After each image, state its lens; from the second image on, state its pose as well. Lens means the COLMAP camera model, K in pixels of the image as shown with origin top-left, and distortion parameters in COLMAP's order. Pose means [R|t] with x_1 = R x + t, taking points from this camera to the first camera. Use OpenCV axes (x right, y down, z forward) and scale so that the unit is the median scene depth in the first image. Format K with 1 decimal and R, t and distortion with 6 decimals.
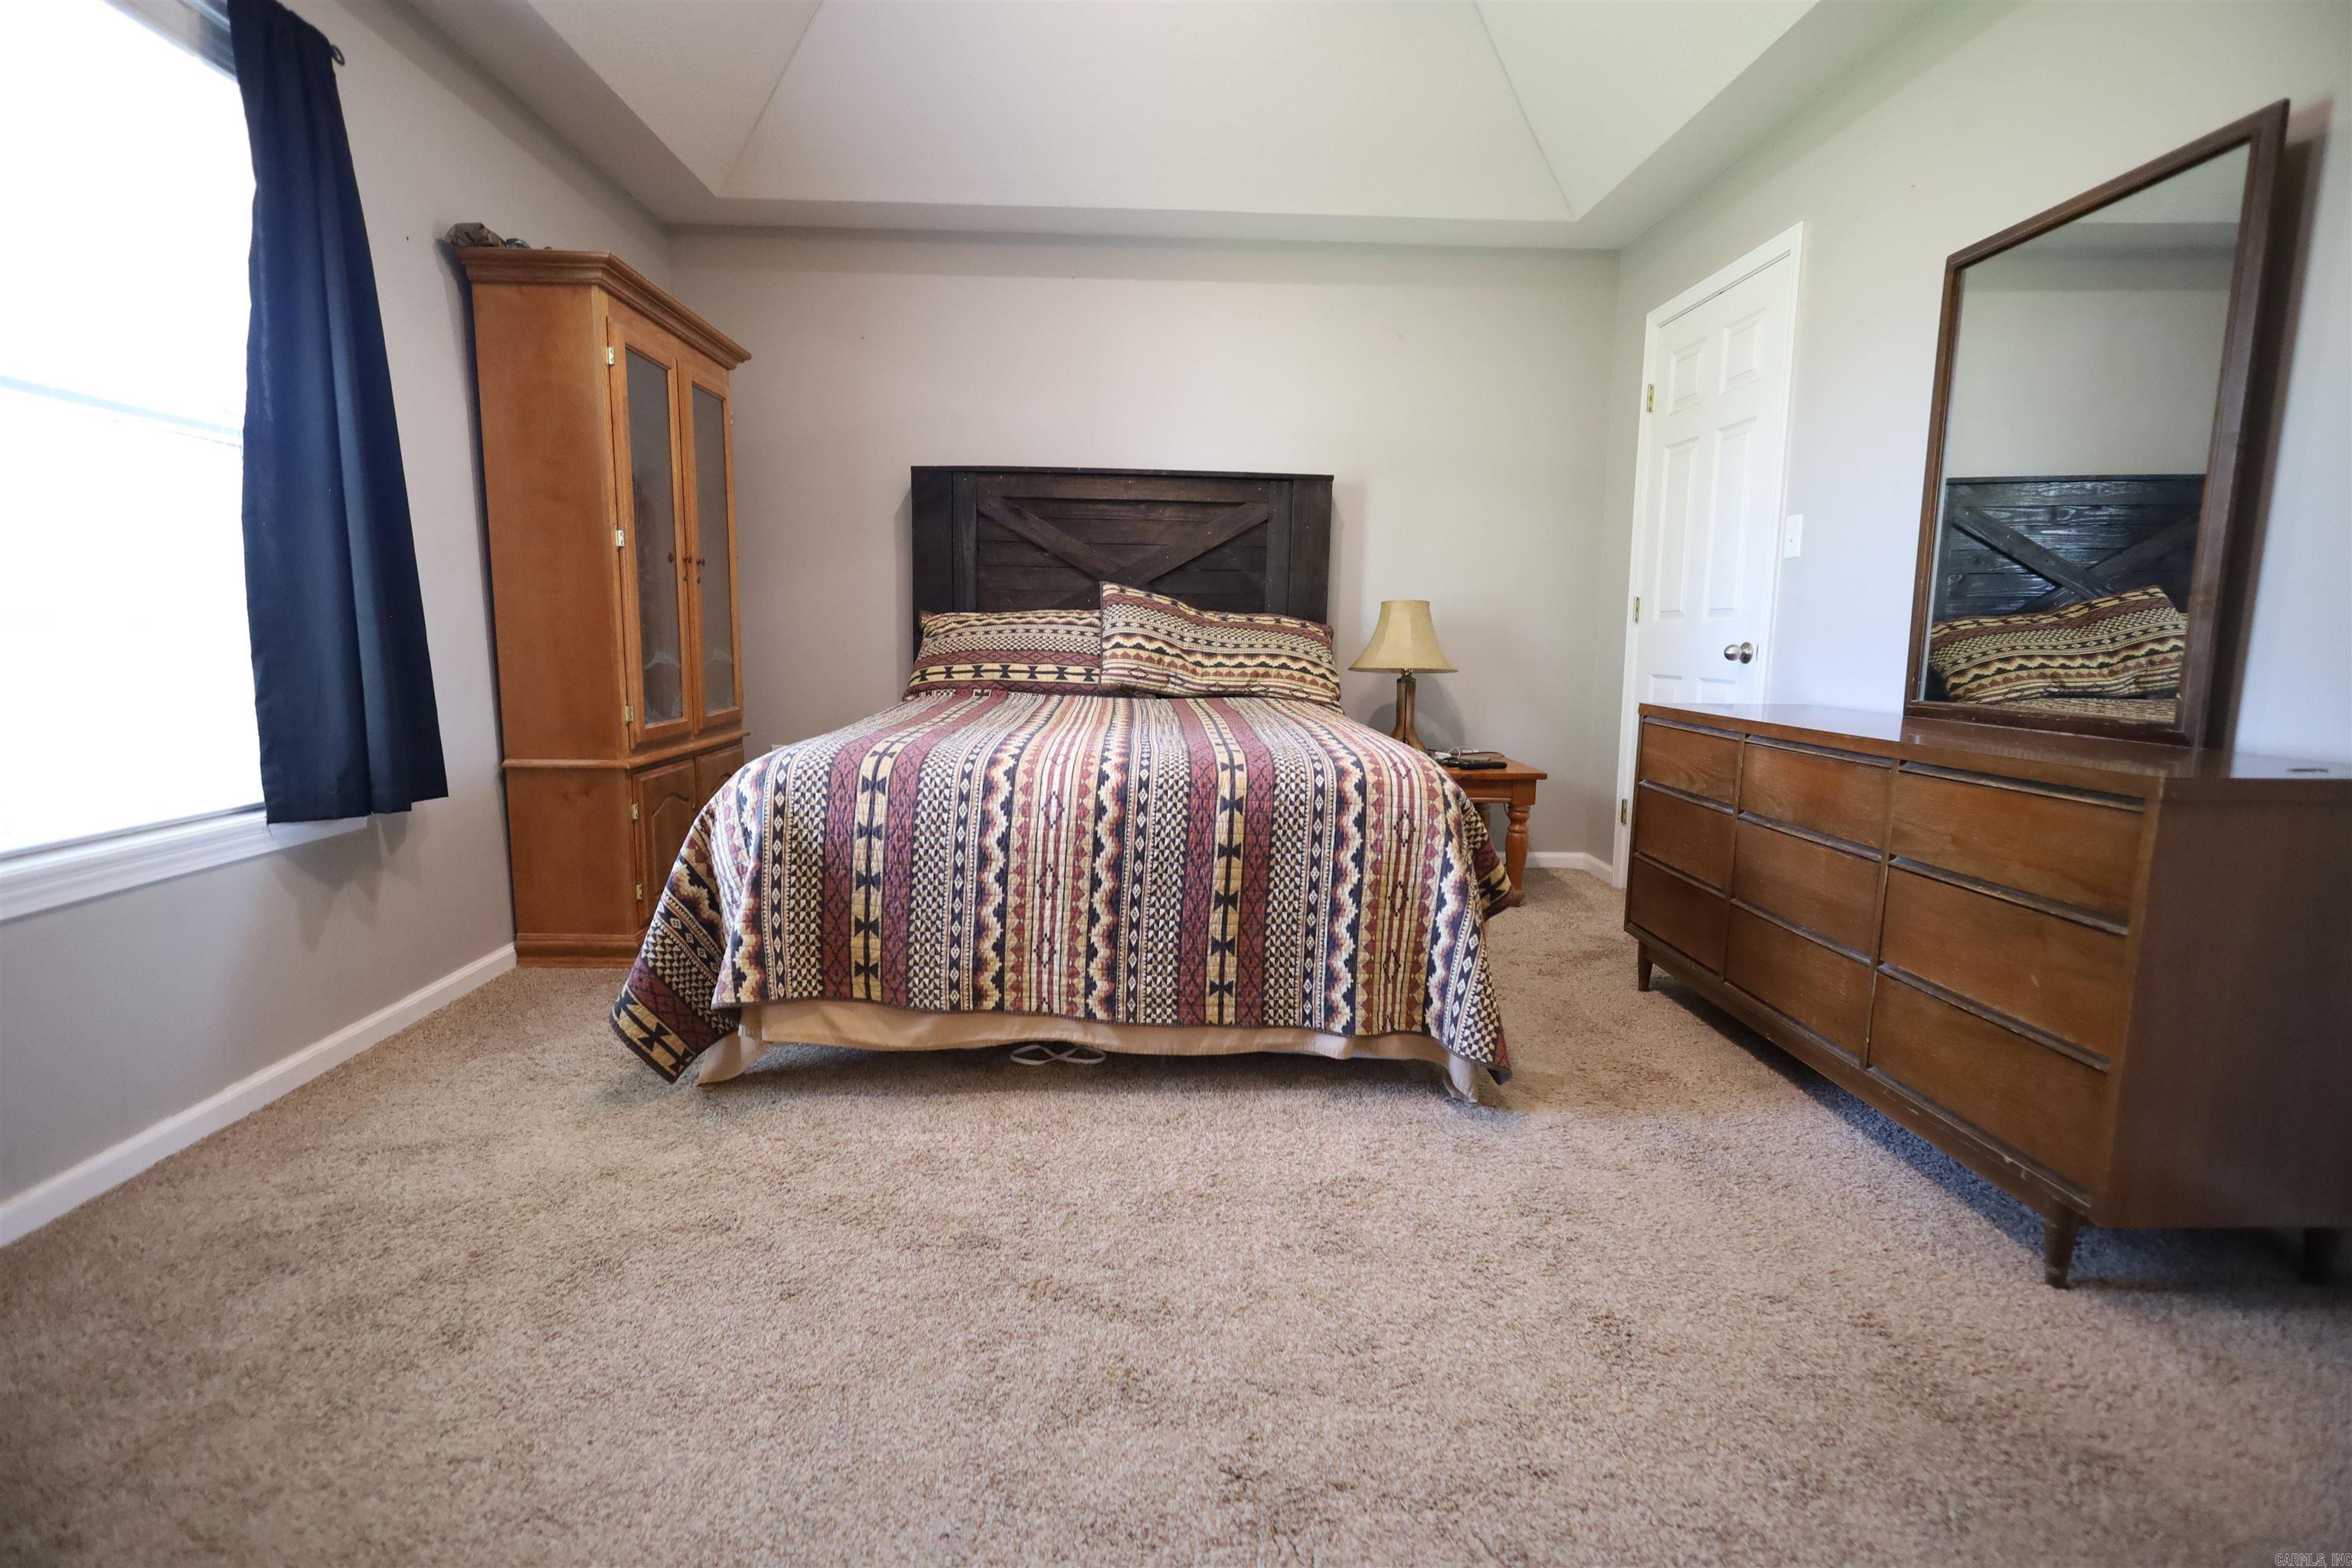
lens RADIAL K [[1088.2, 0, 1176.0], [0, 1088.2, 784.0], [0, 0, 1]] dist [0.001329, 0.000773]
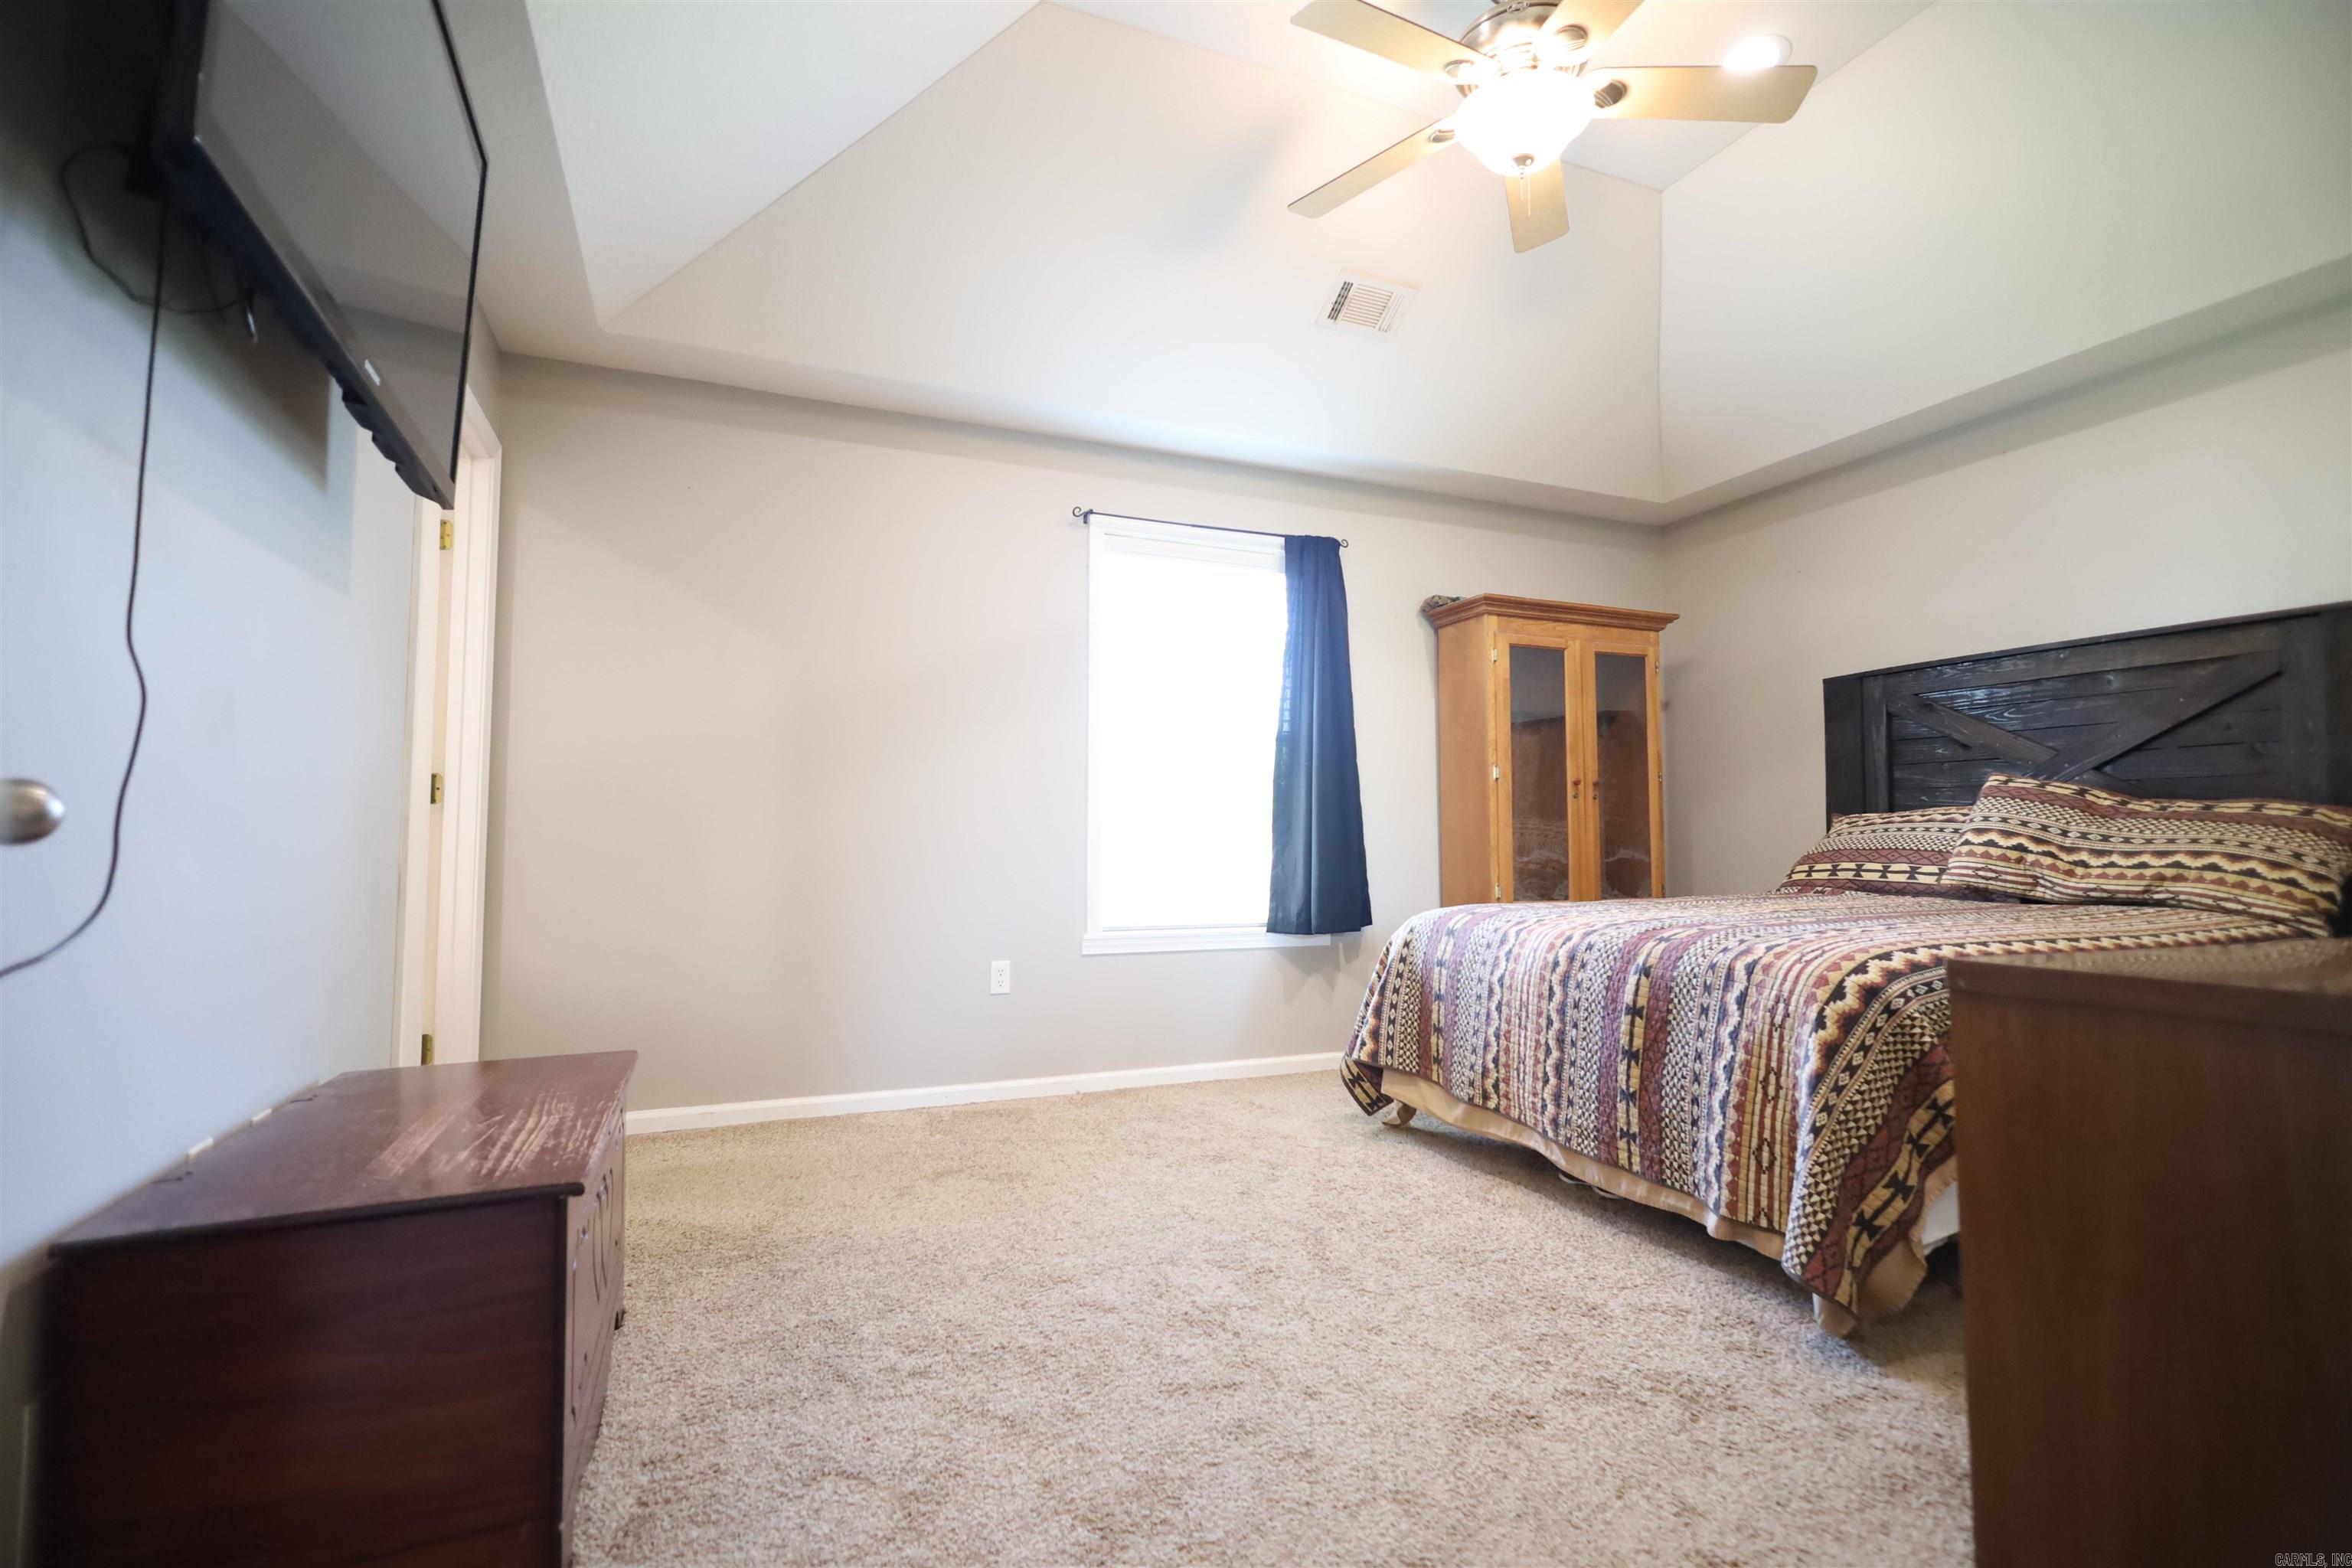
lens RADIAL K [[1089.7, 0, 1176.0], [0, 1089.7, 784.0], [0, 0, 1]] dist [-0.000918, 0.004064]
pose [[0.349867, -0.065053, -0.934538, 0.950148], [-0.125977, 0.985258, -0.115747, 0.019970], [0.928290, 0.158227, 0.336514, 0.136640]]
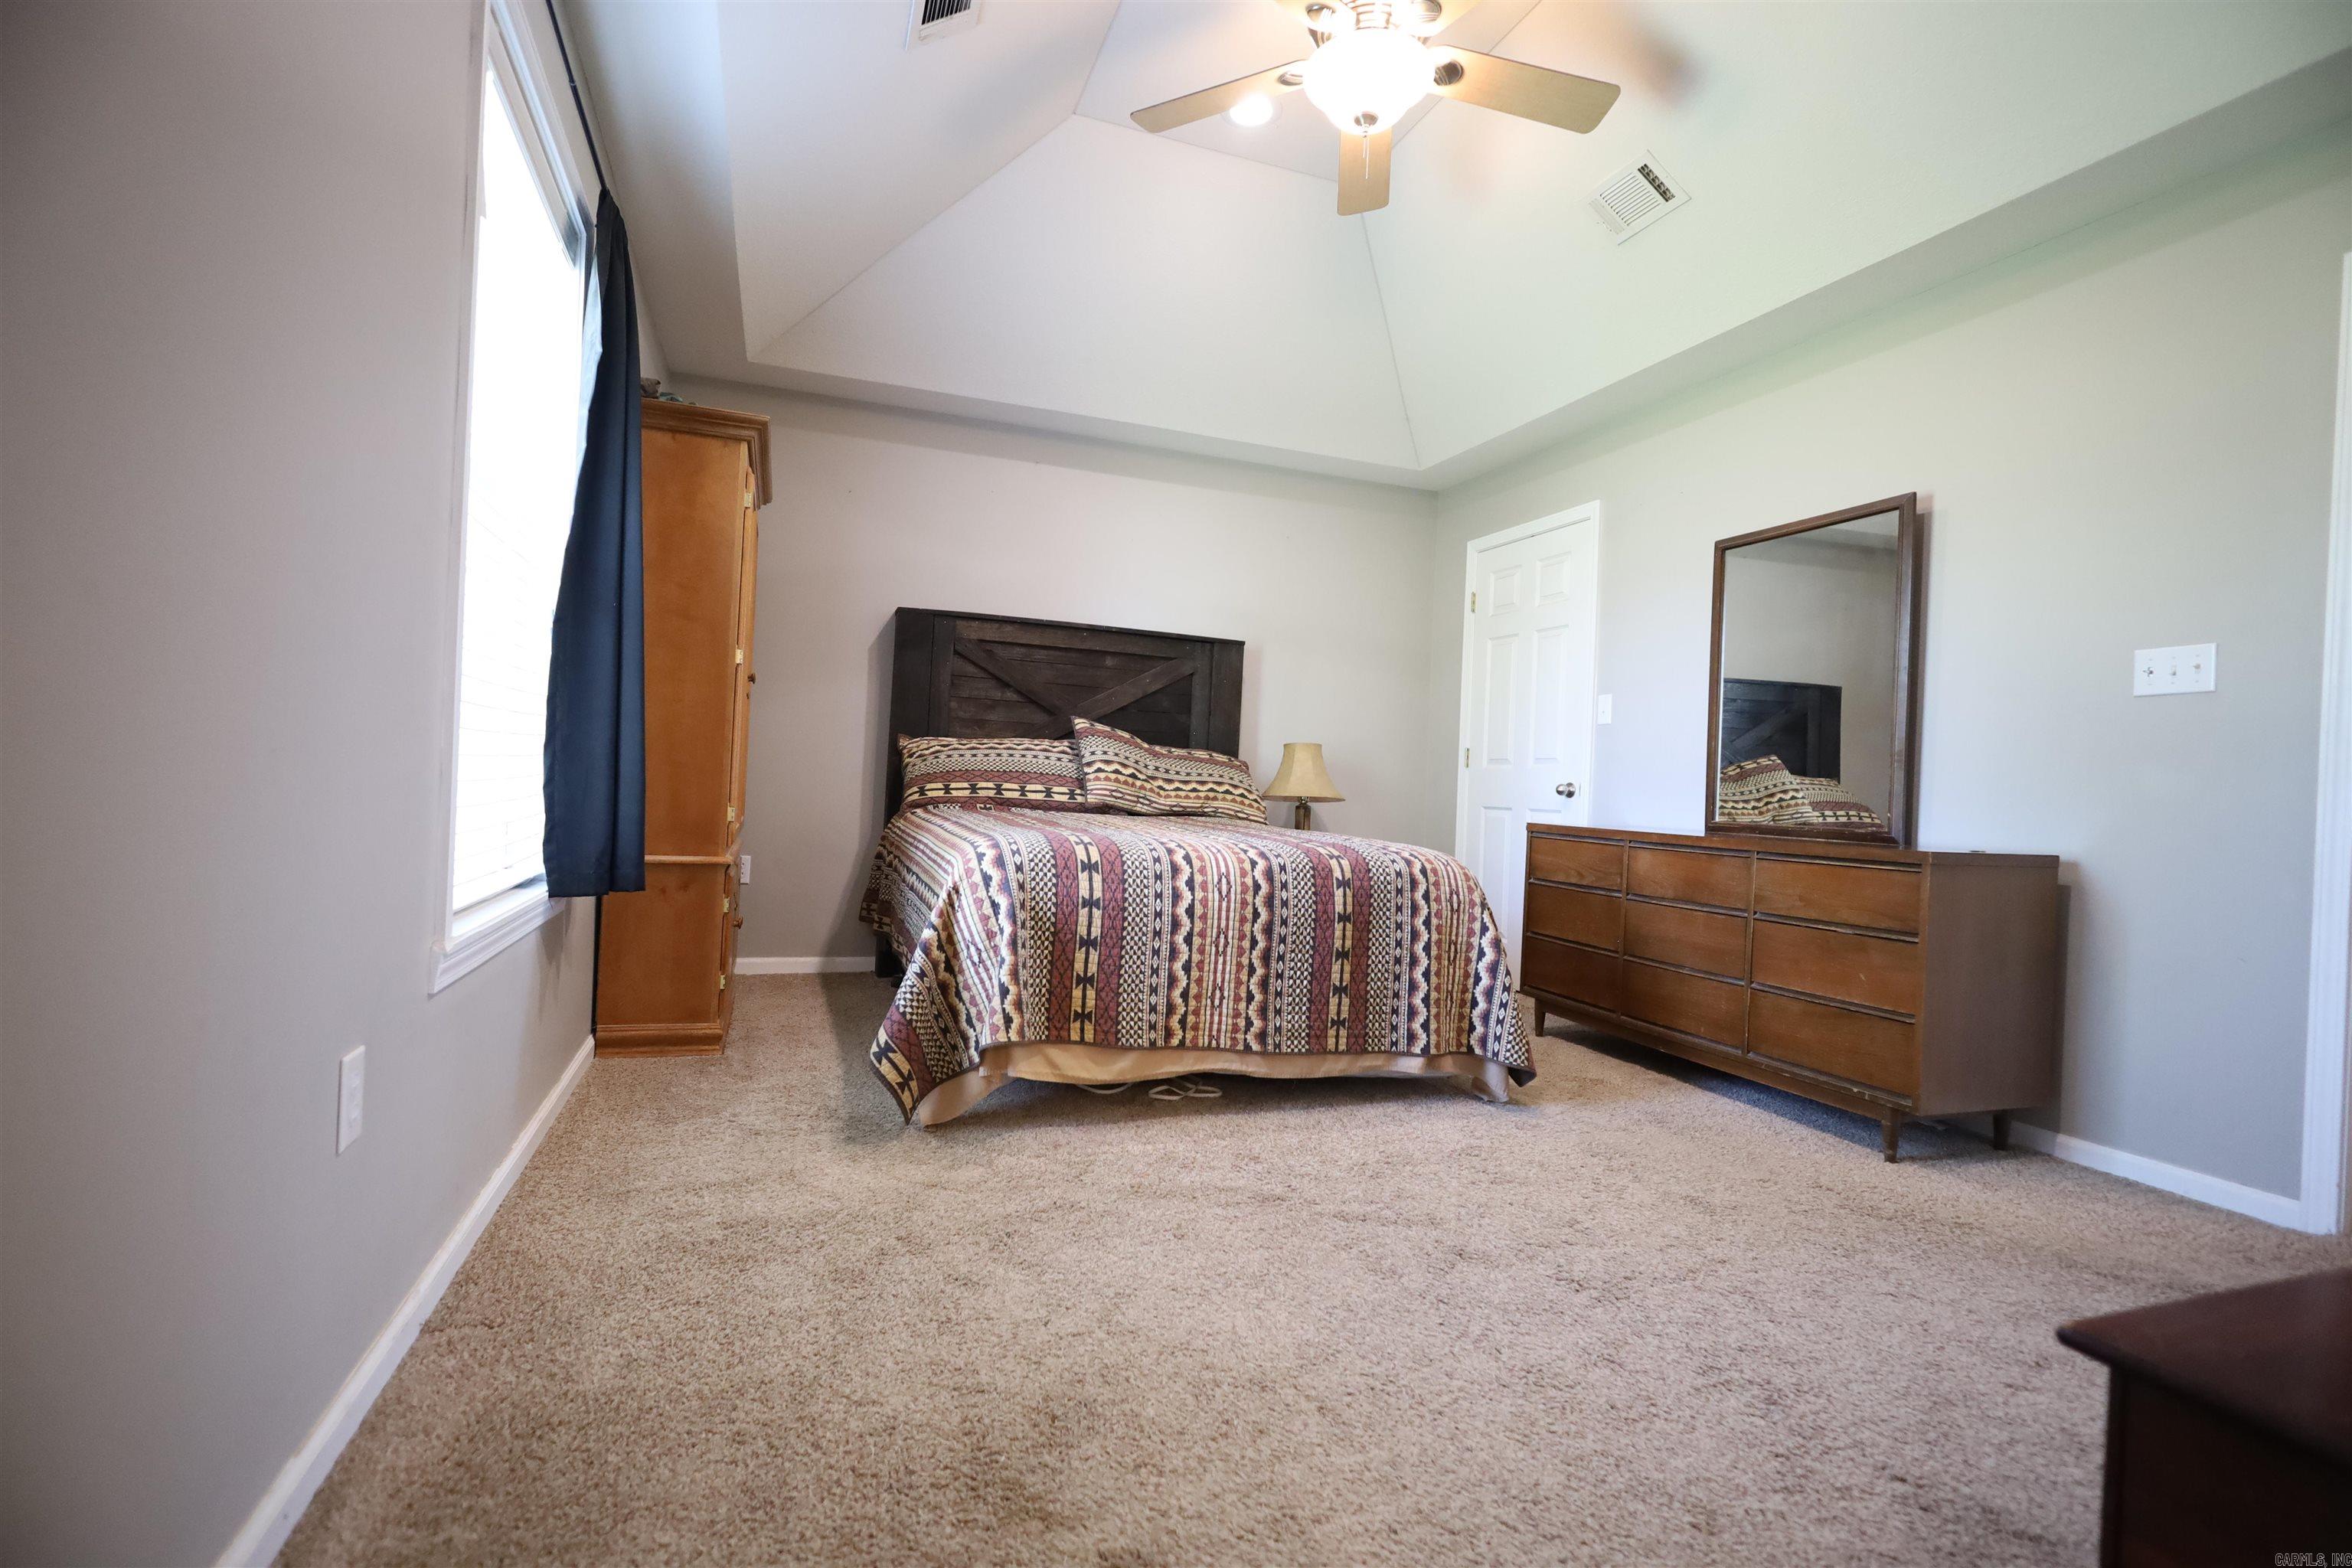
lens RADIAL K [[1088.2, 0, 1176.0], [0, 1088.2, 784.0], [0, 0, 1]] dist [0.001329, 0.000773]
pose [[0.952121, 0.030588, 0.304188, -0.559732], [0.009682, 0.991466, -0.130004, 0.069709], [-0.305569, 0.126725, 0.943699, -0.226832]]
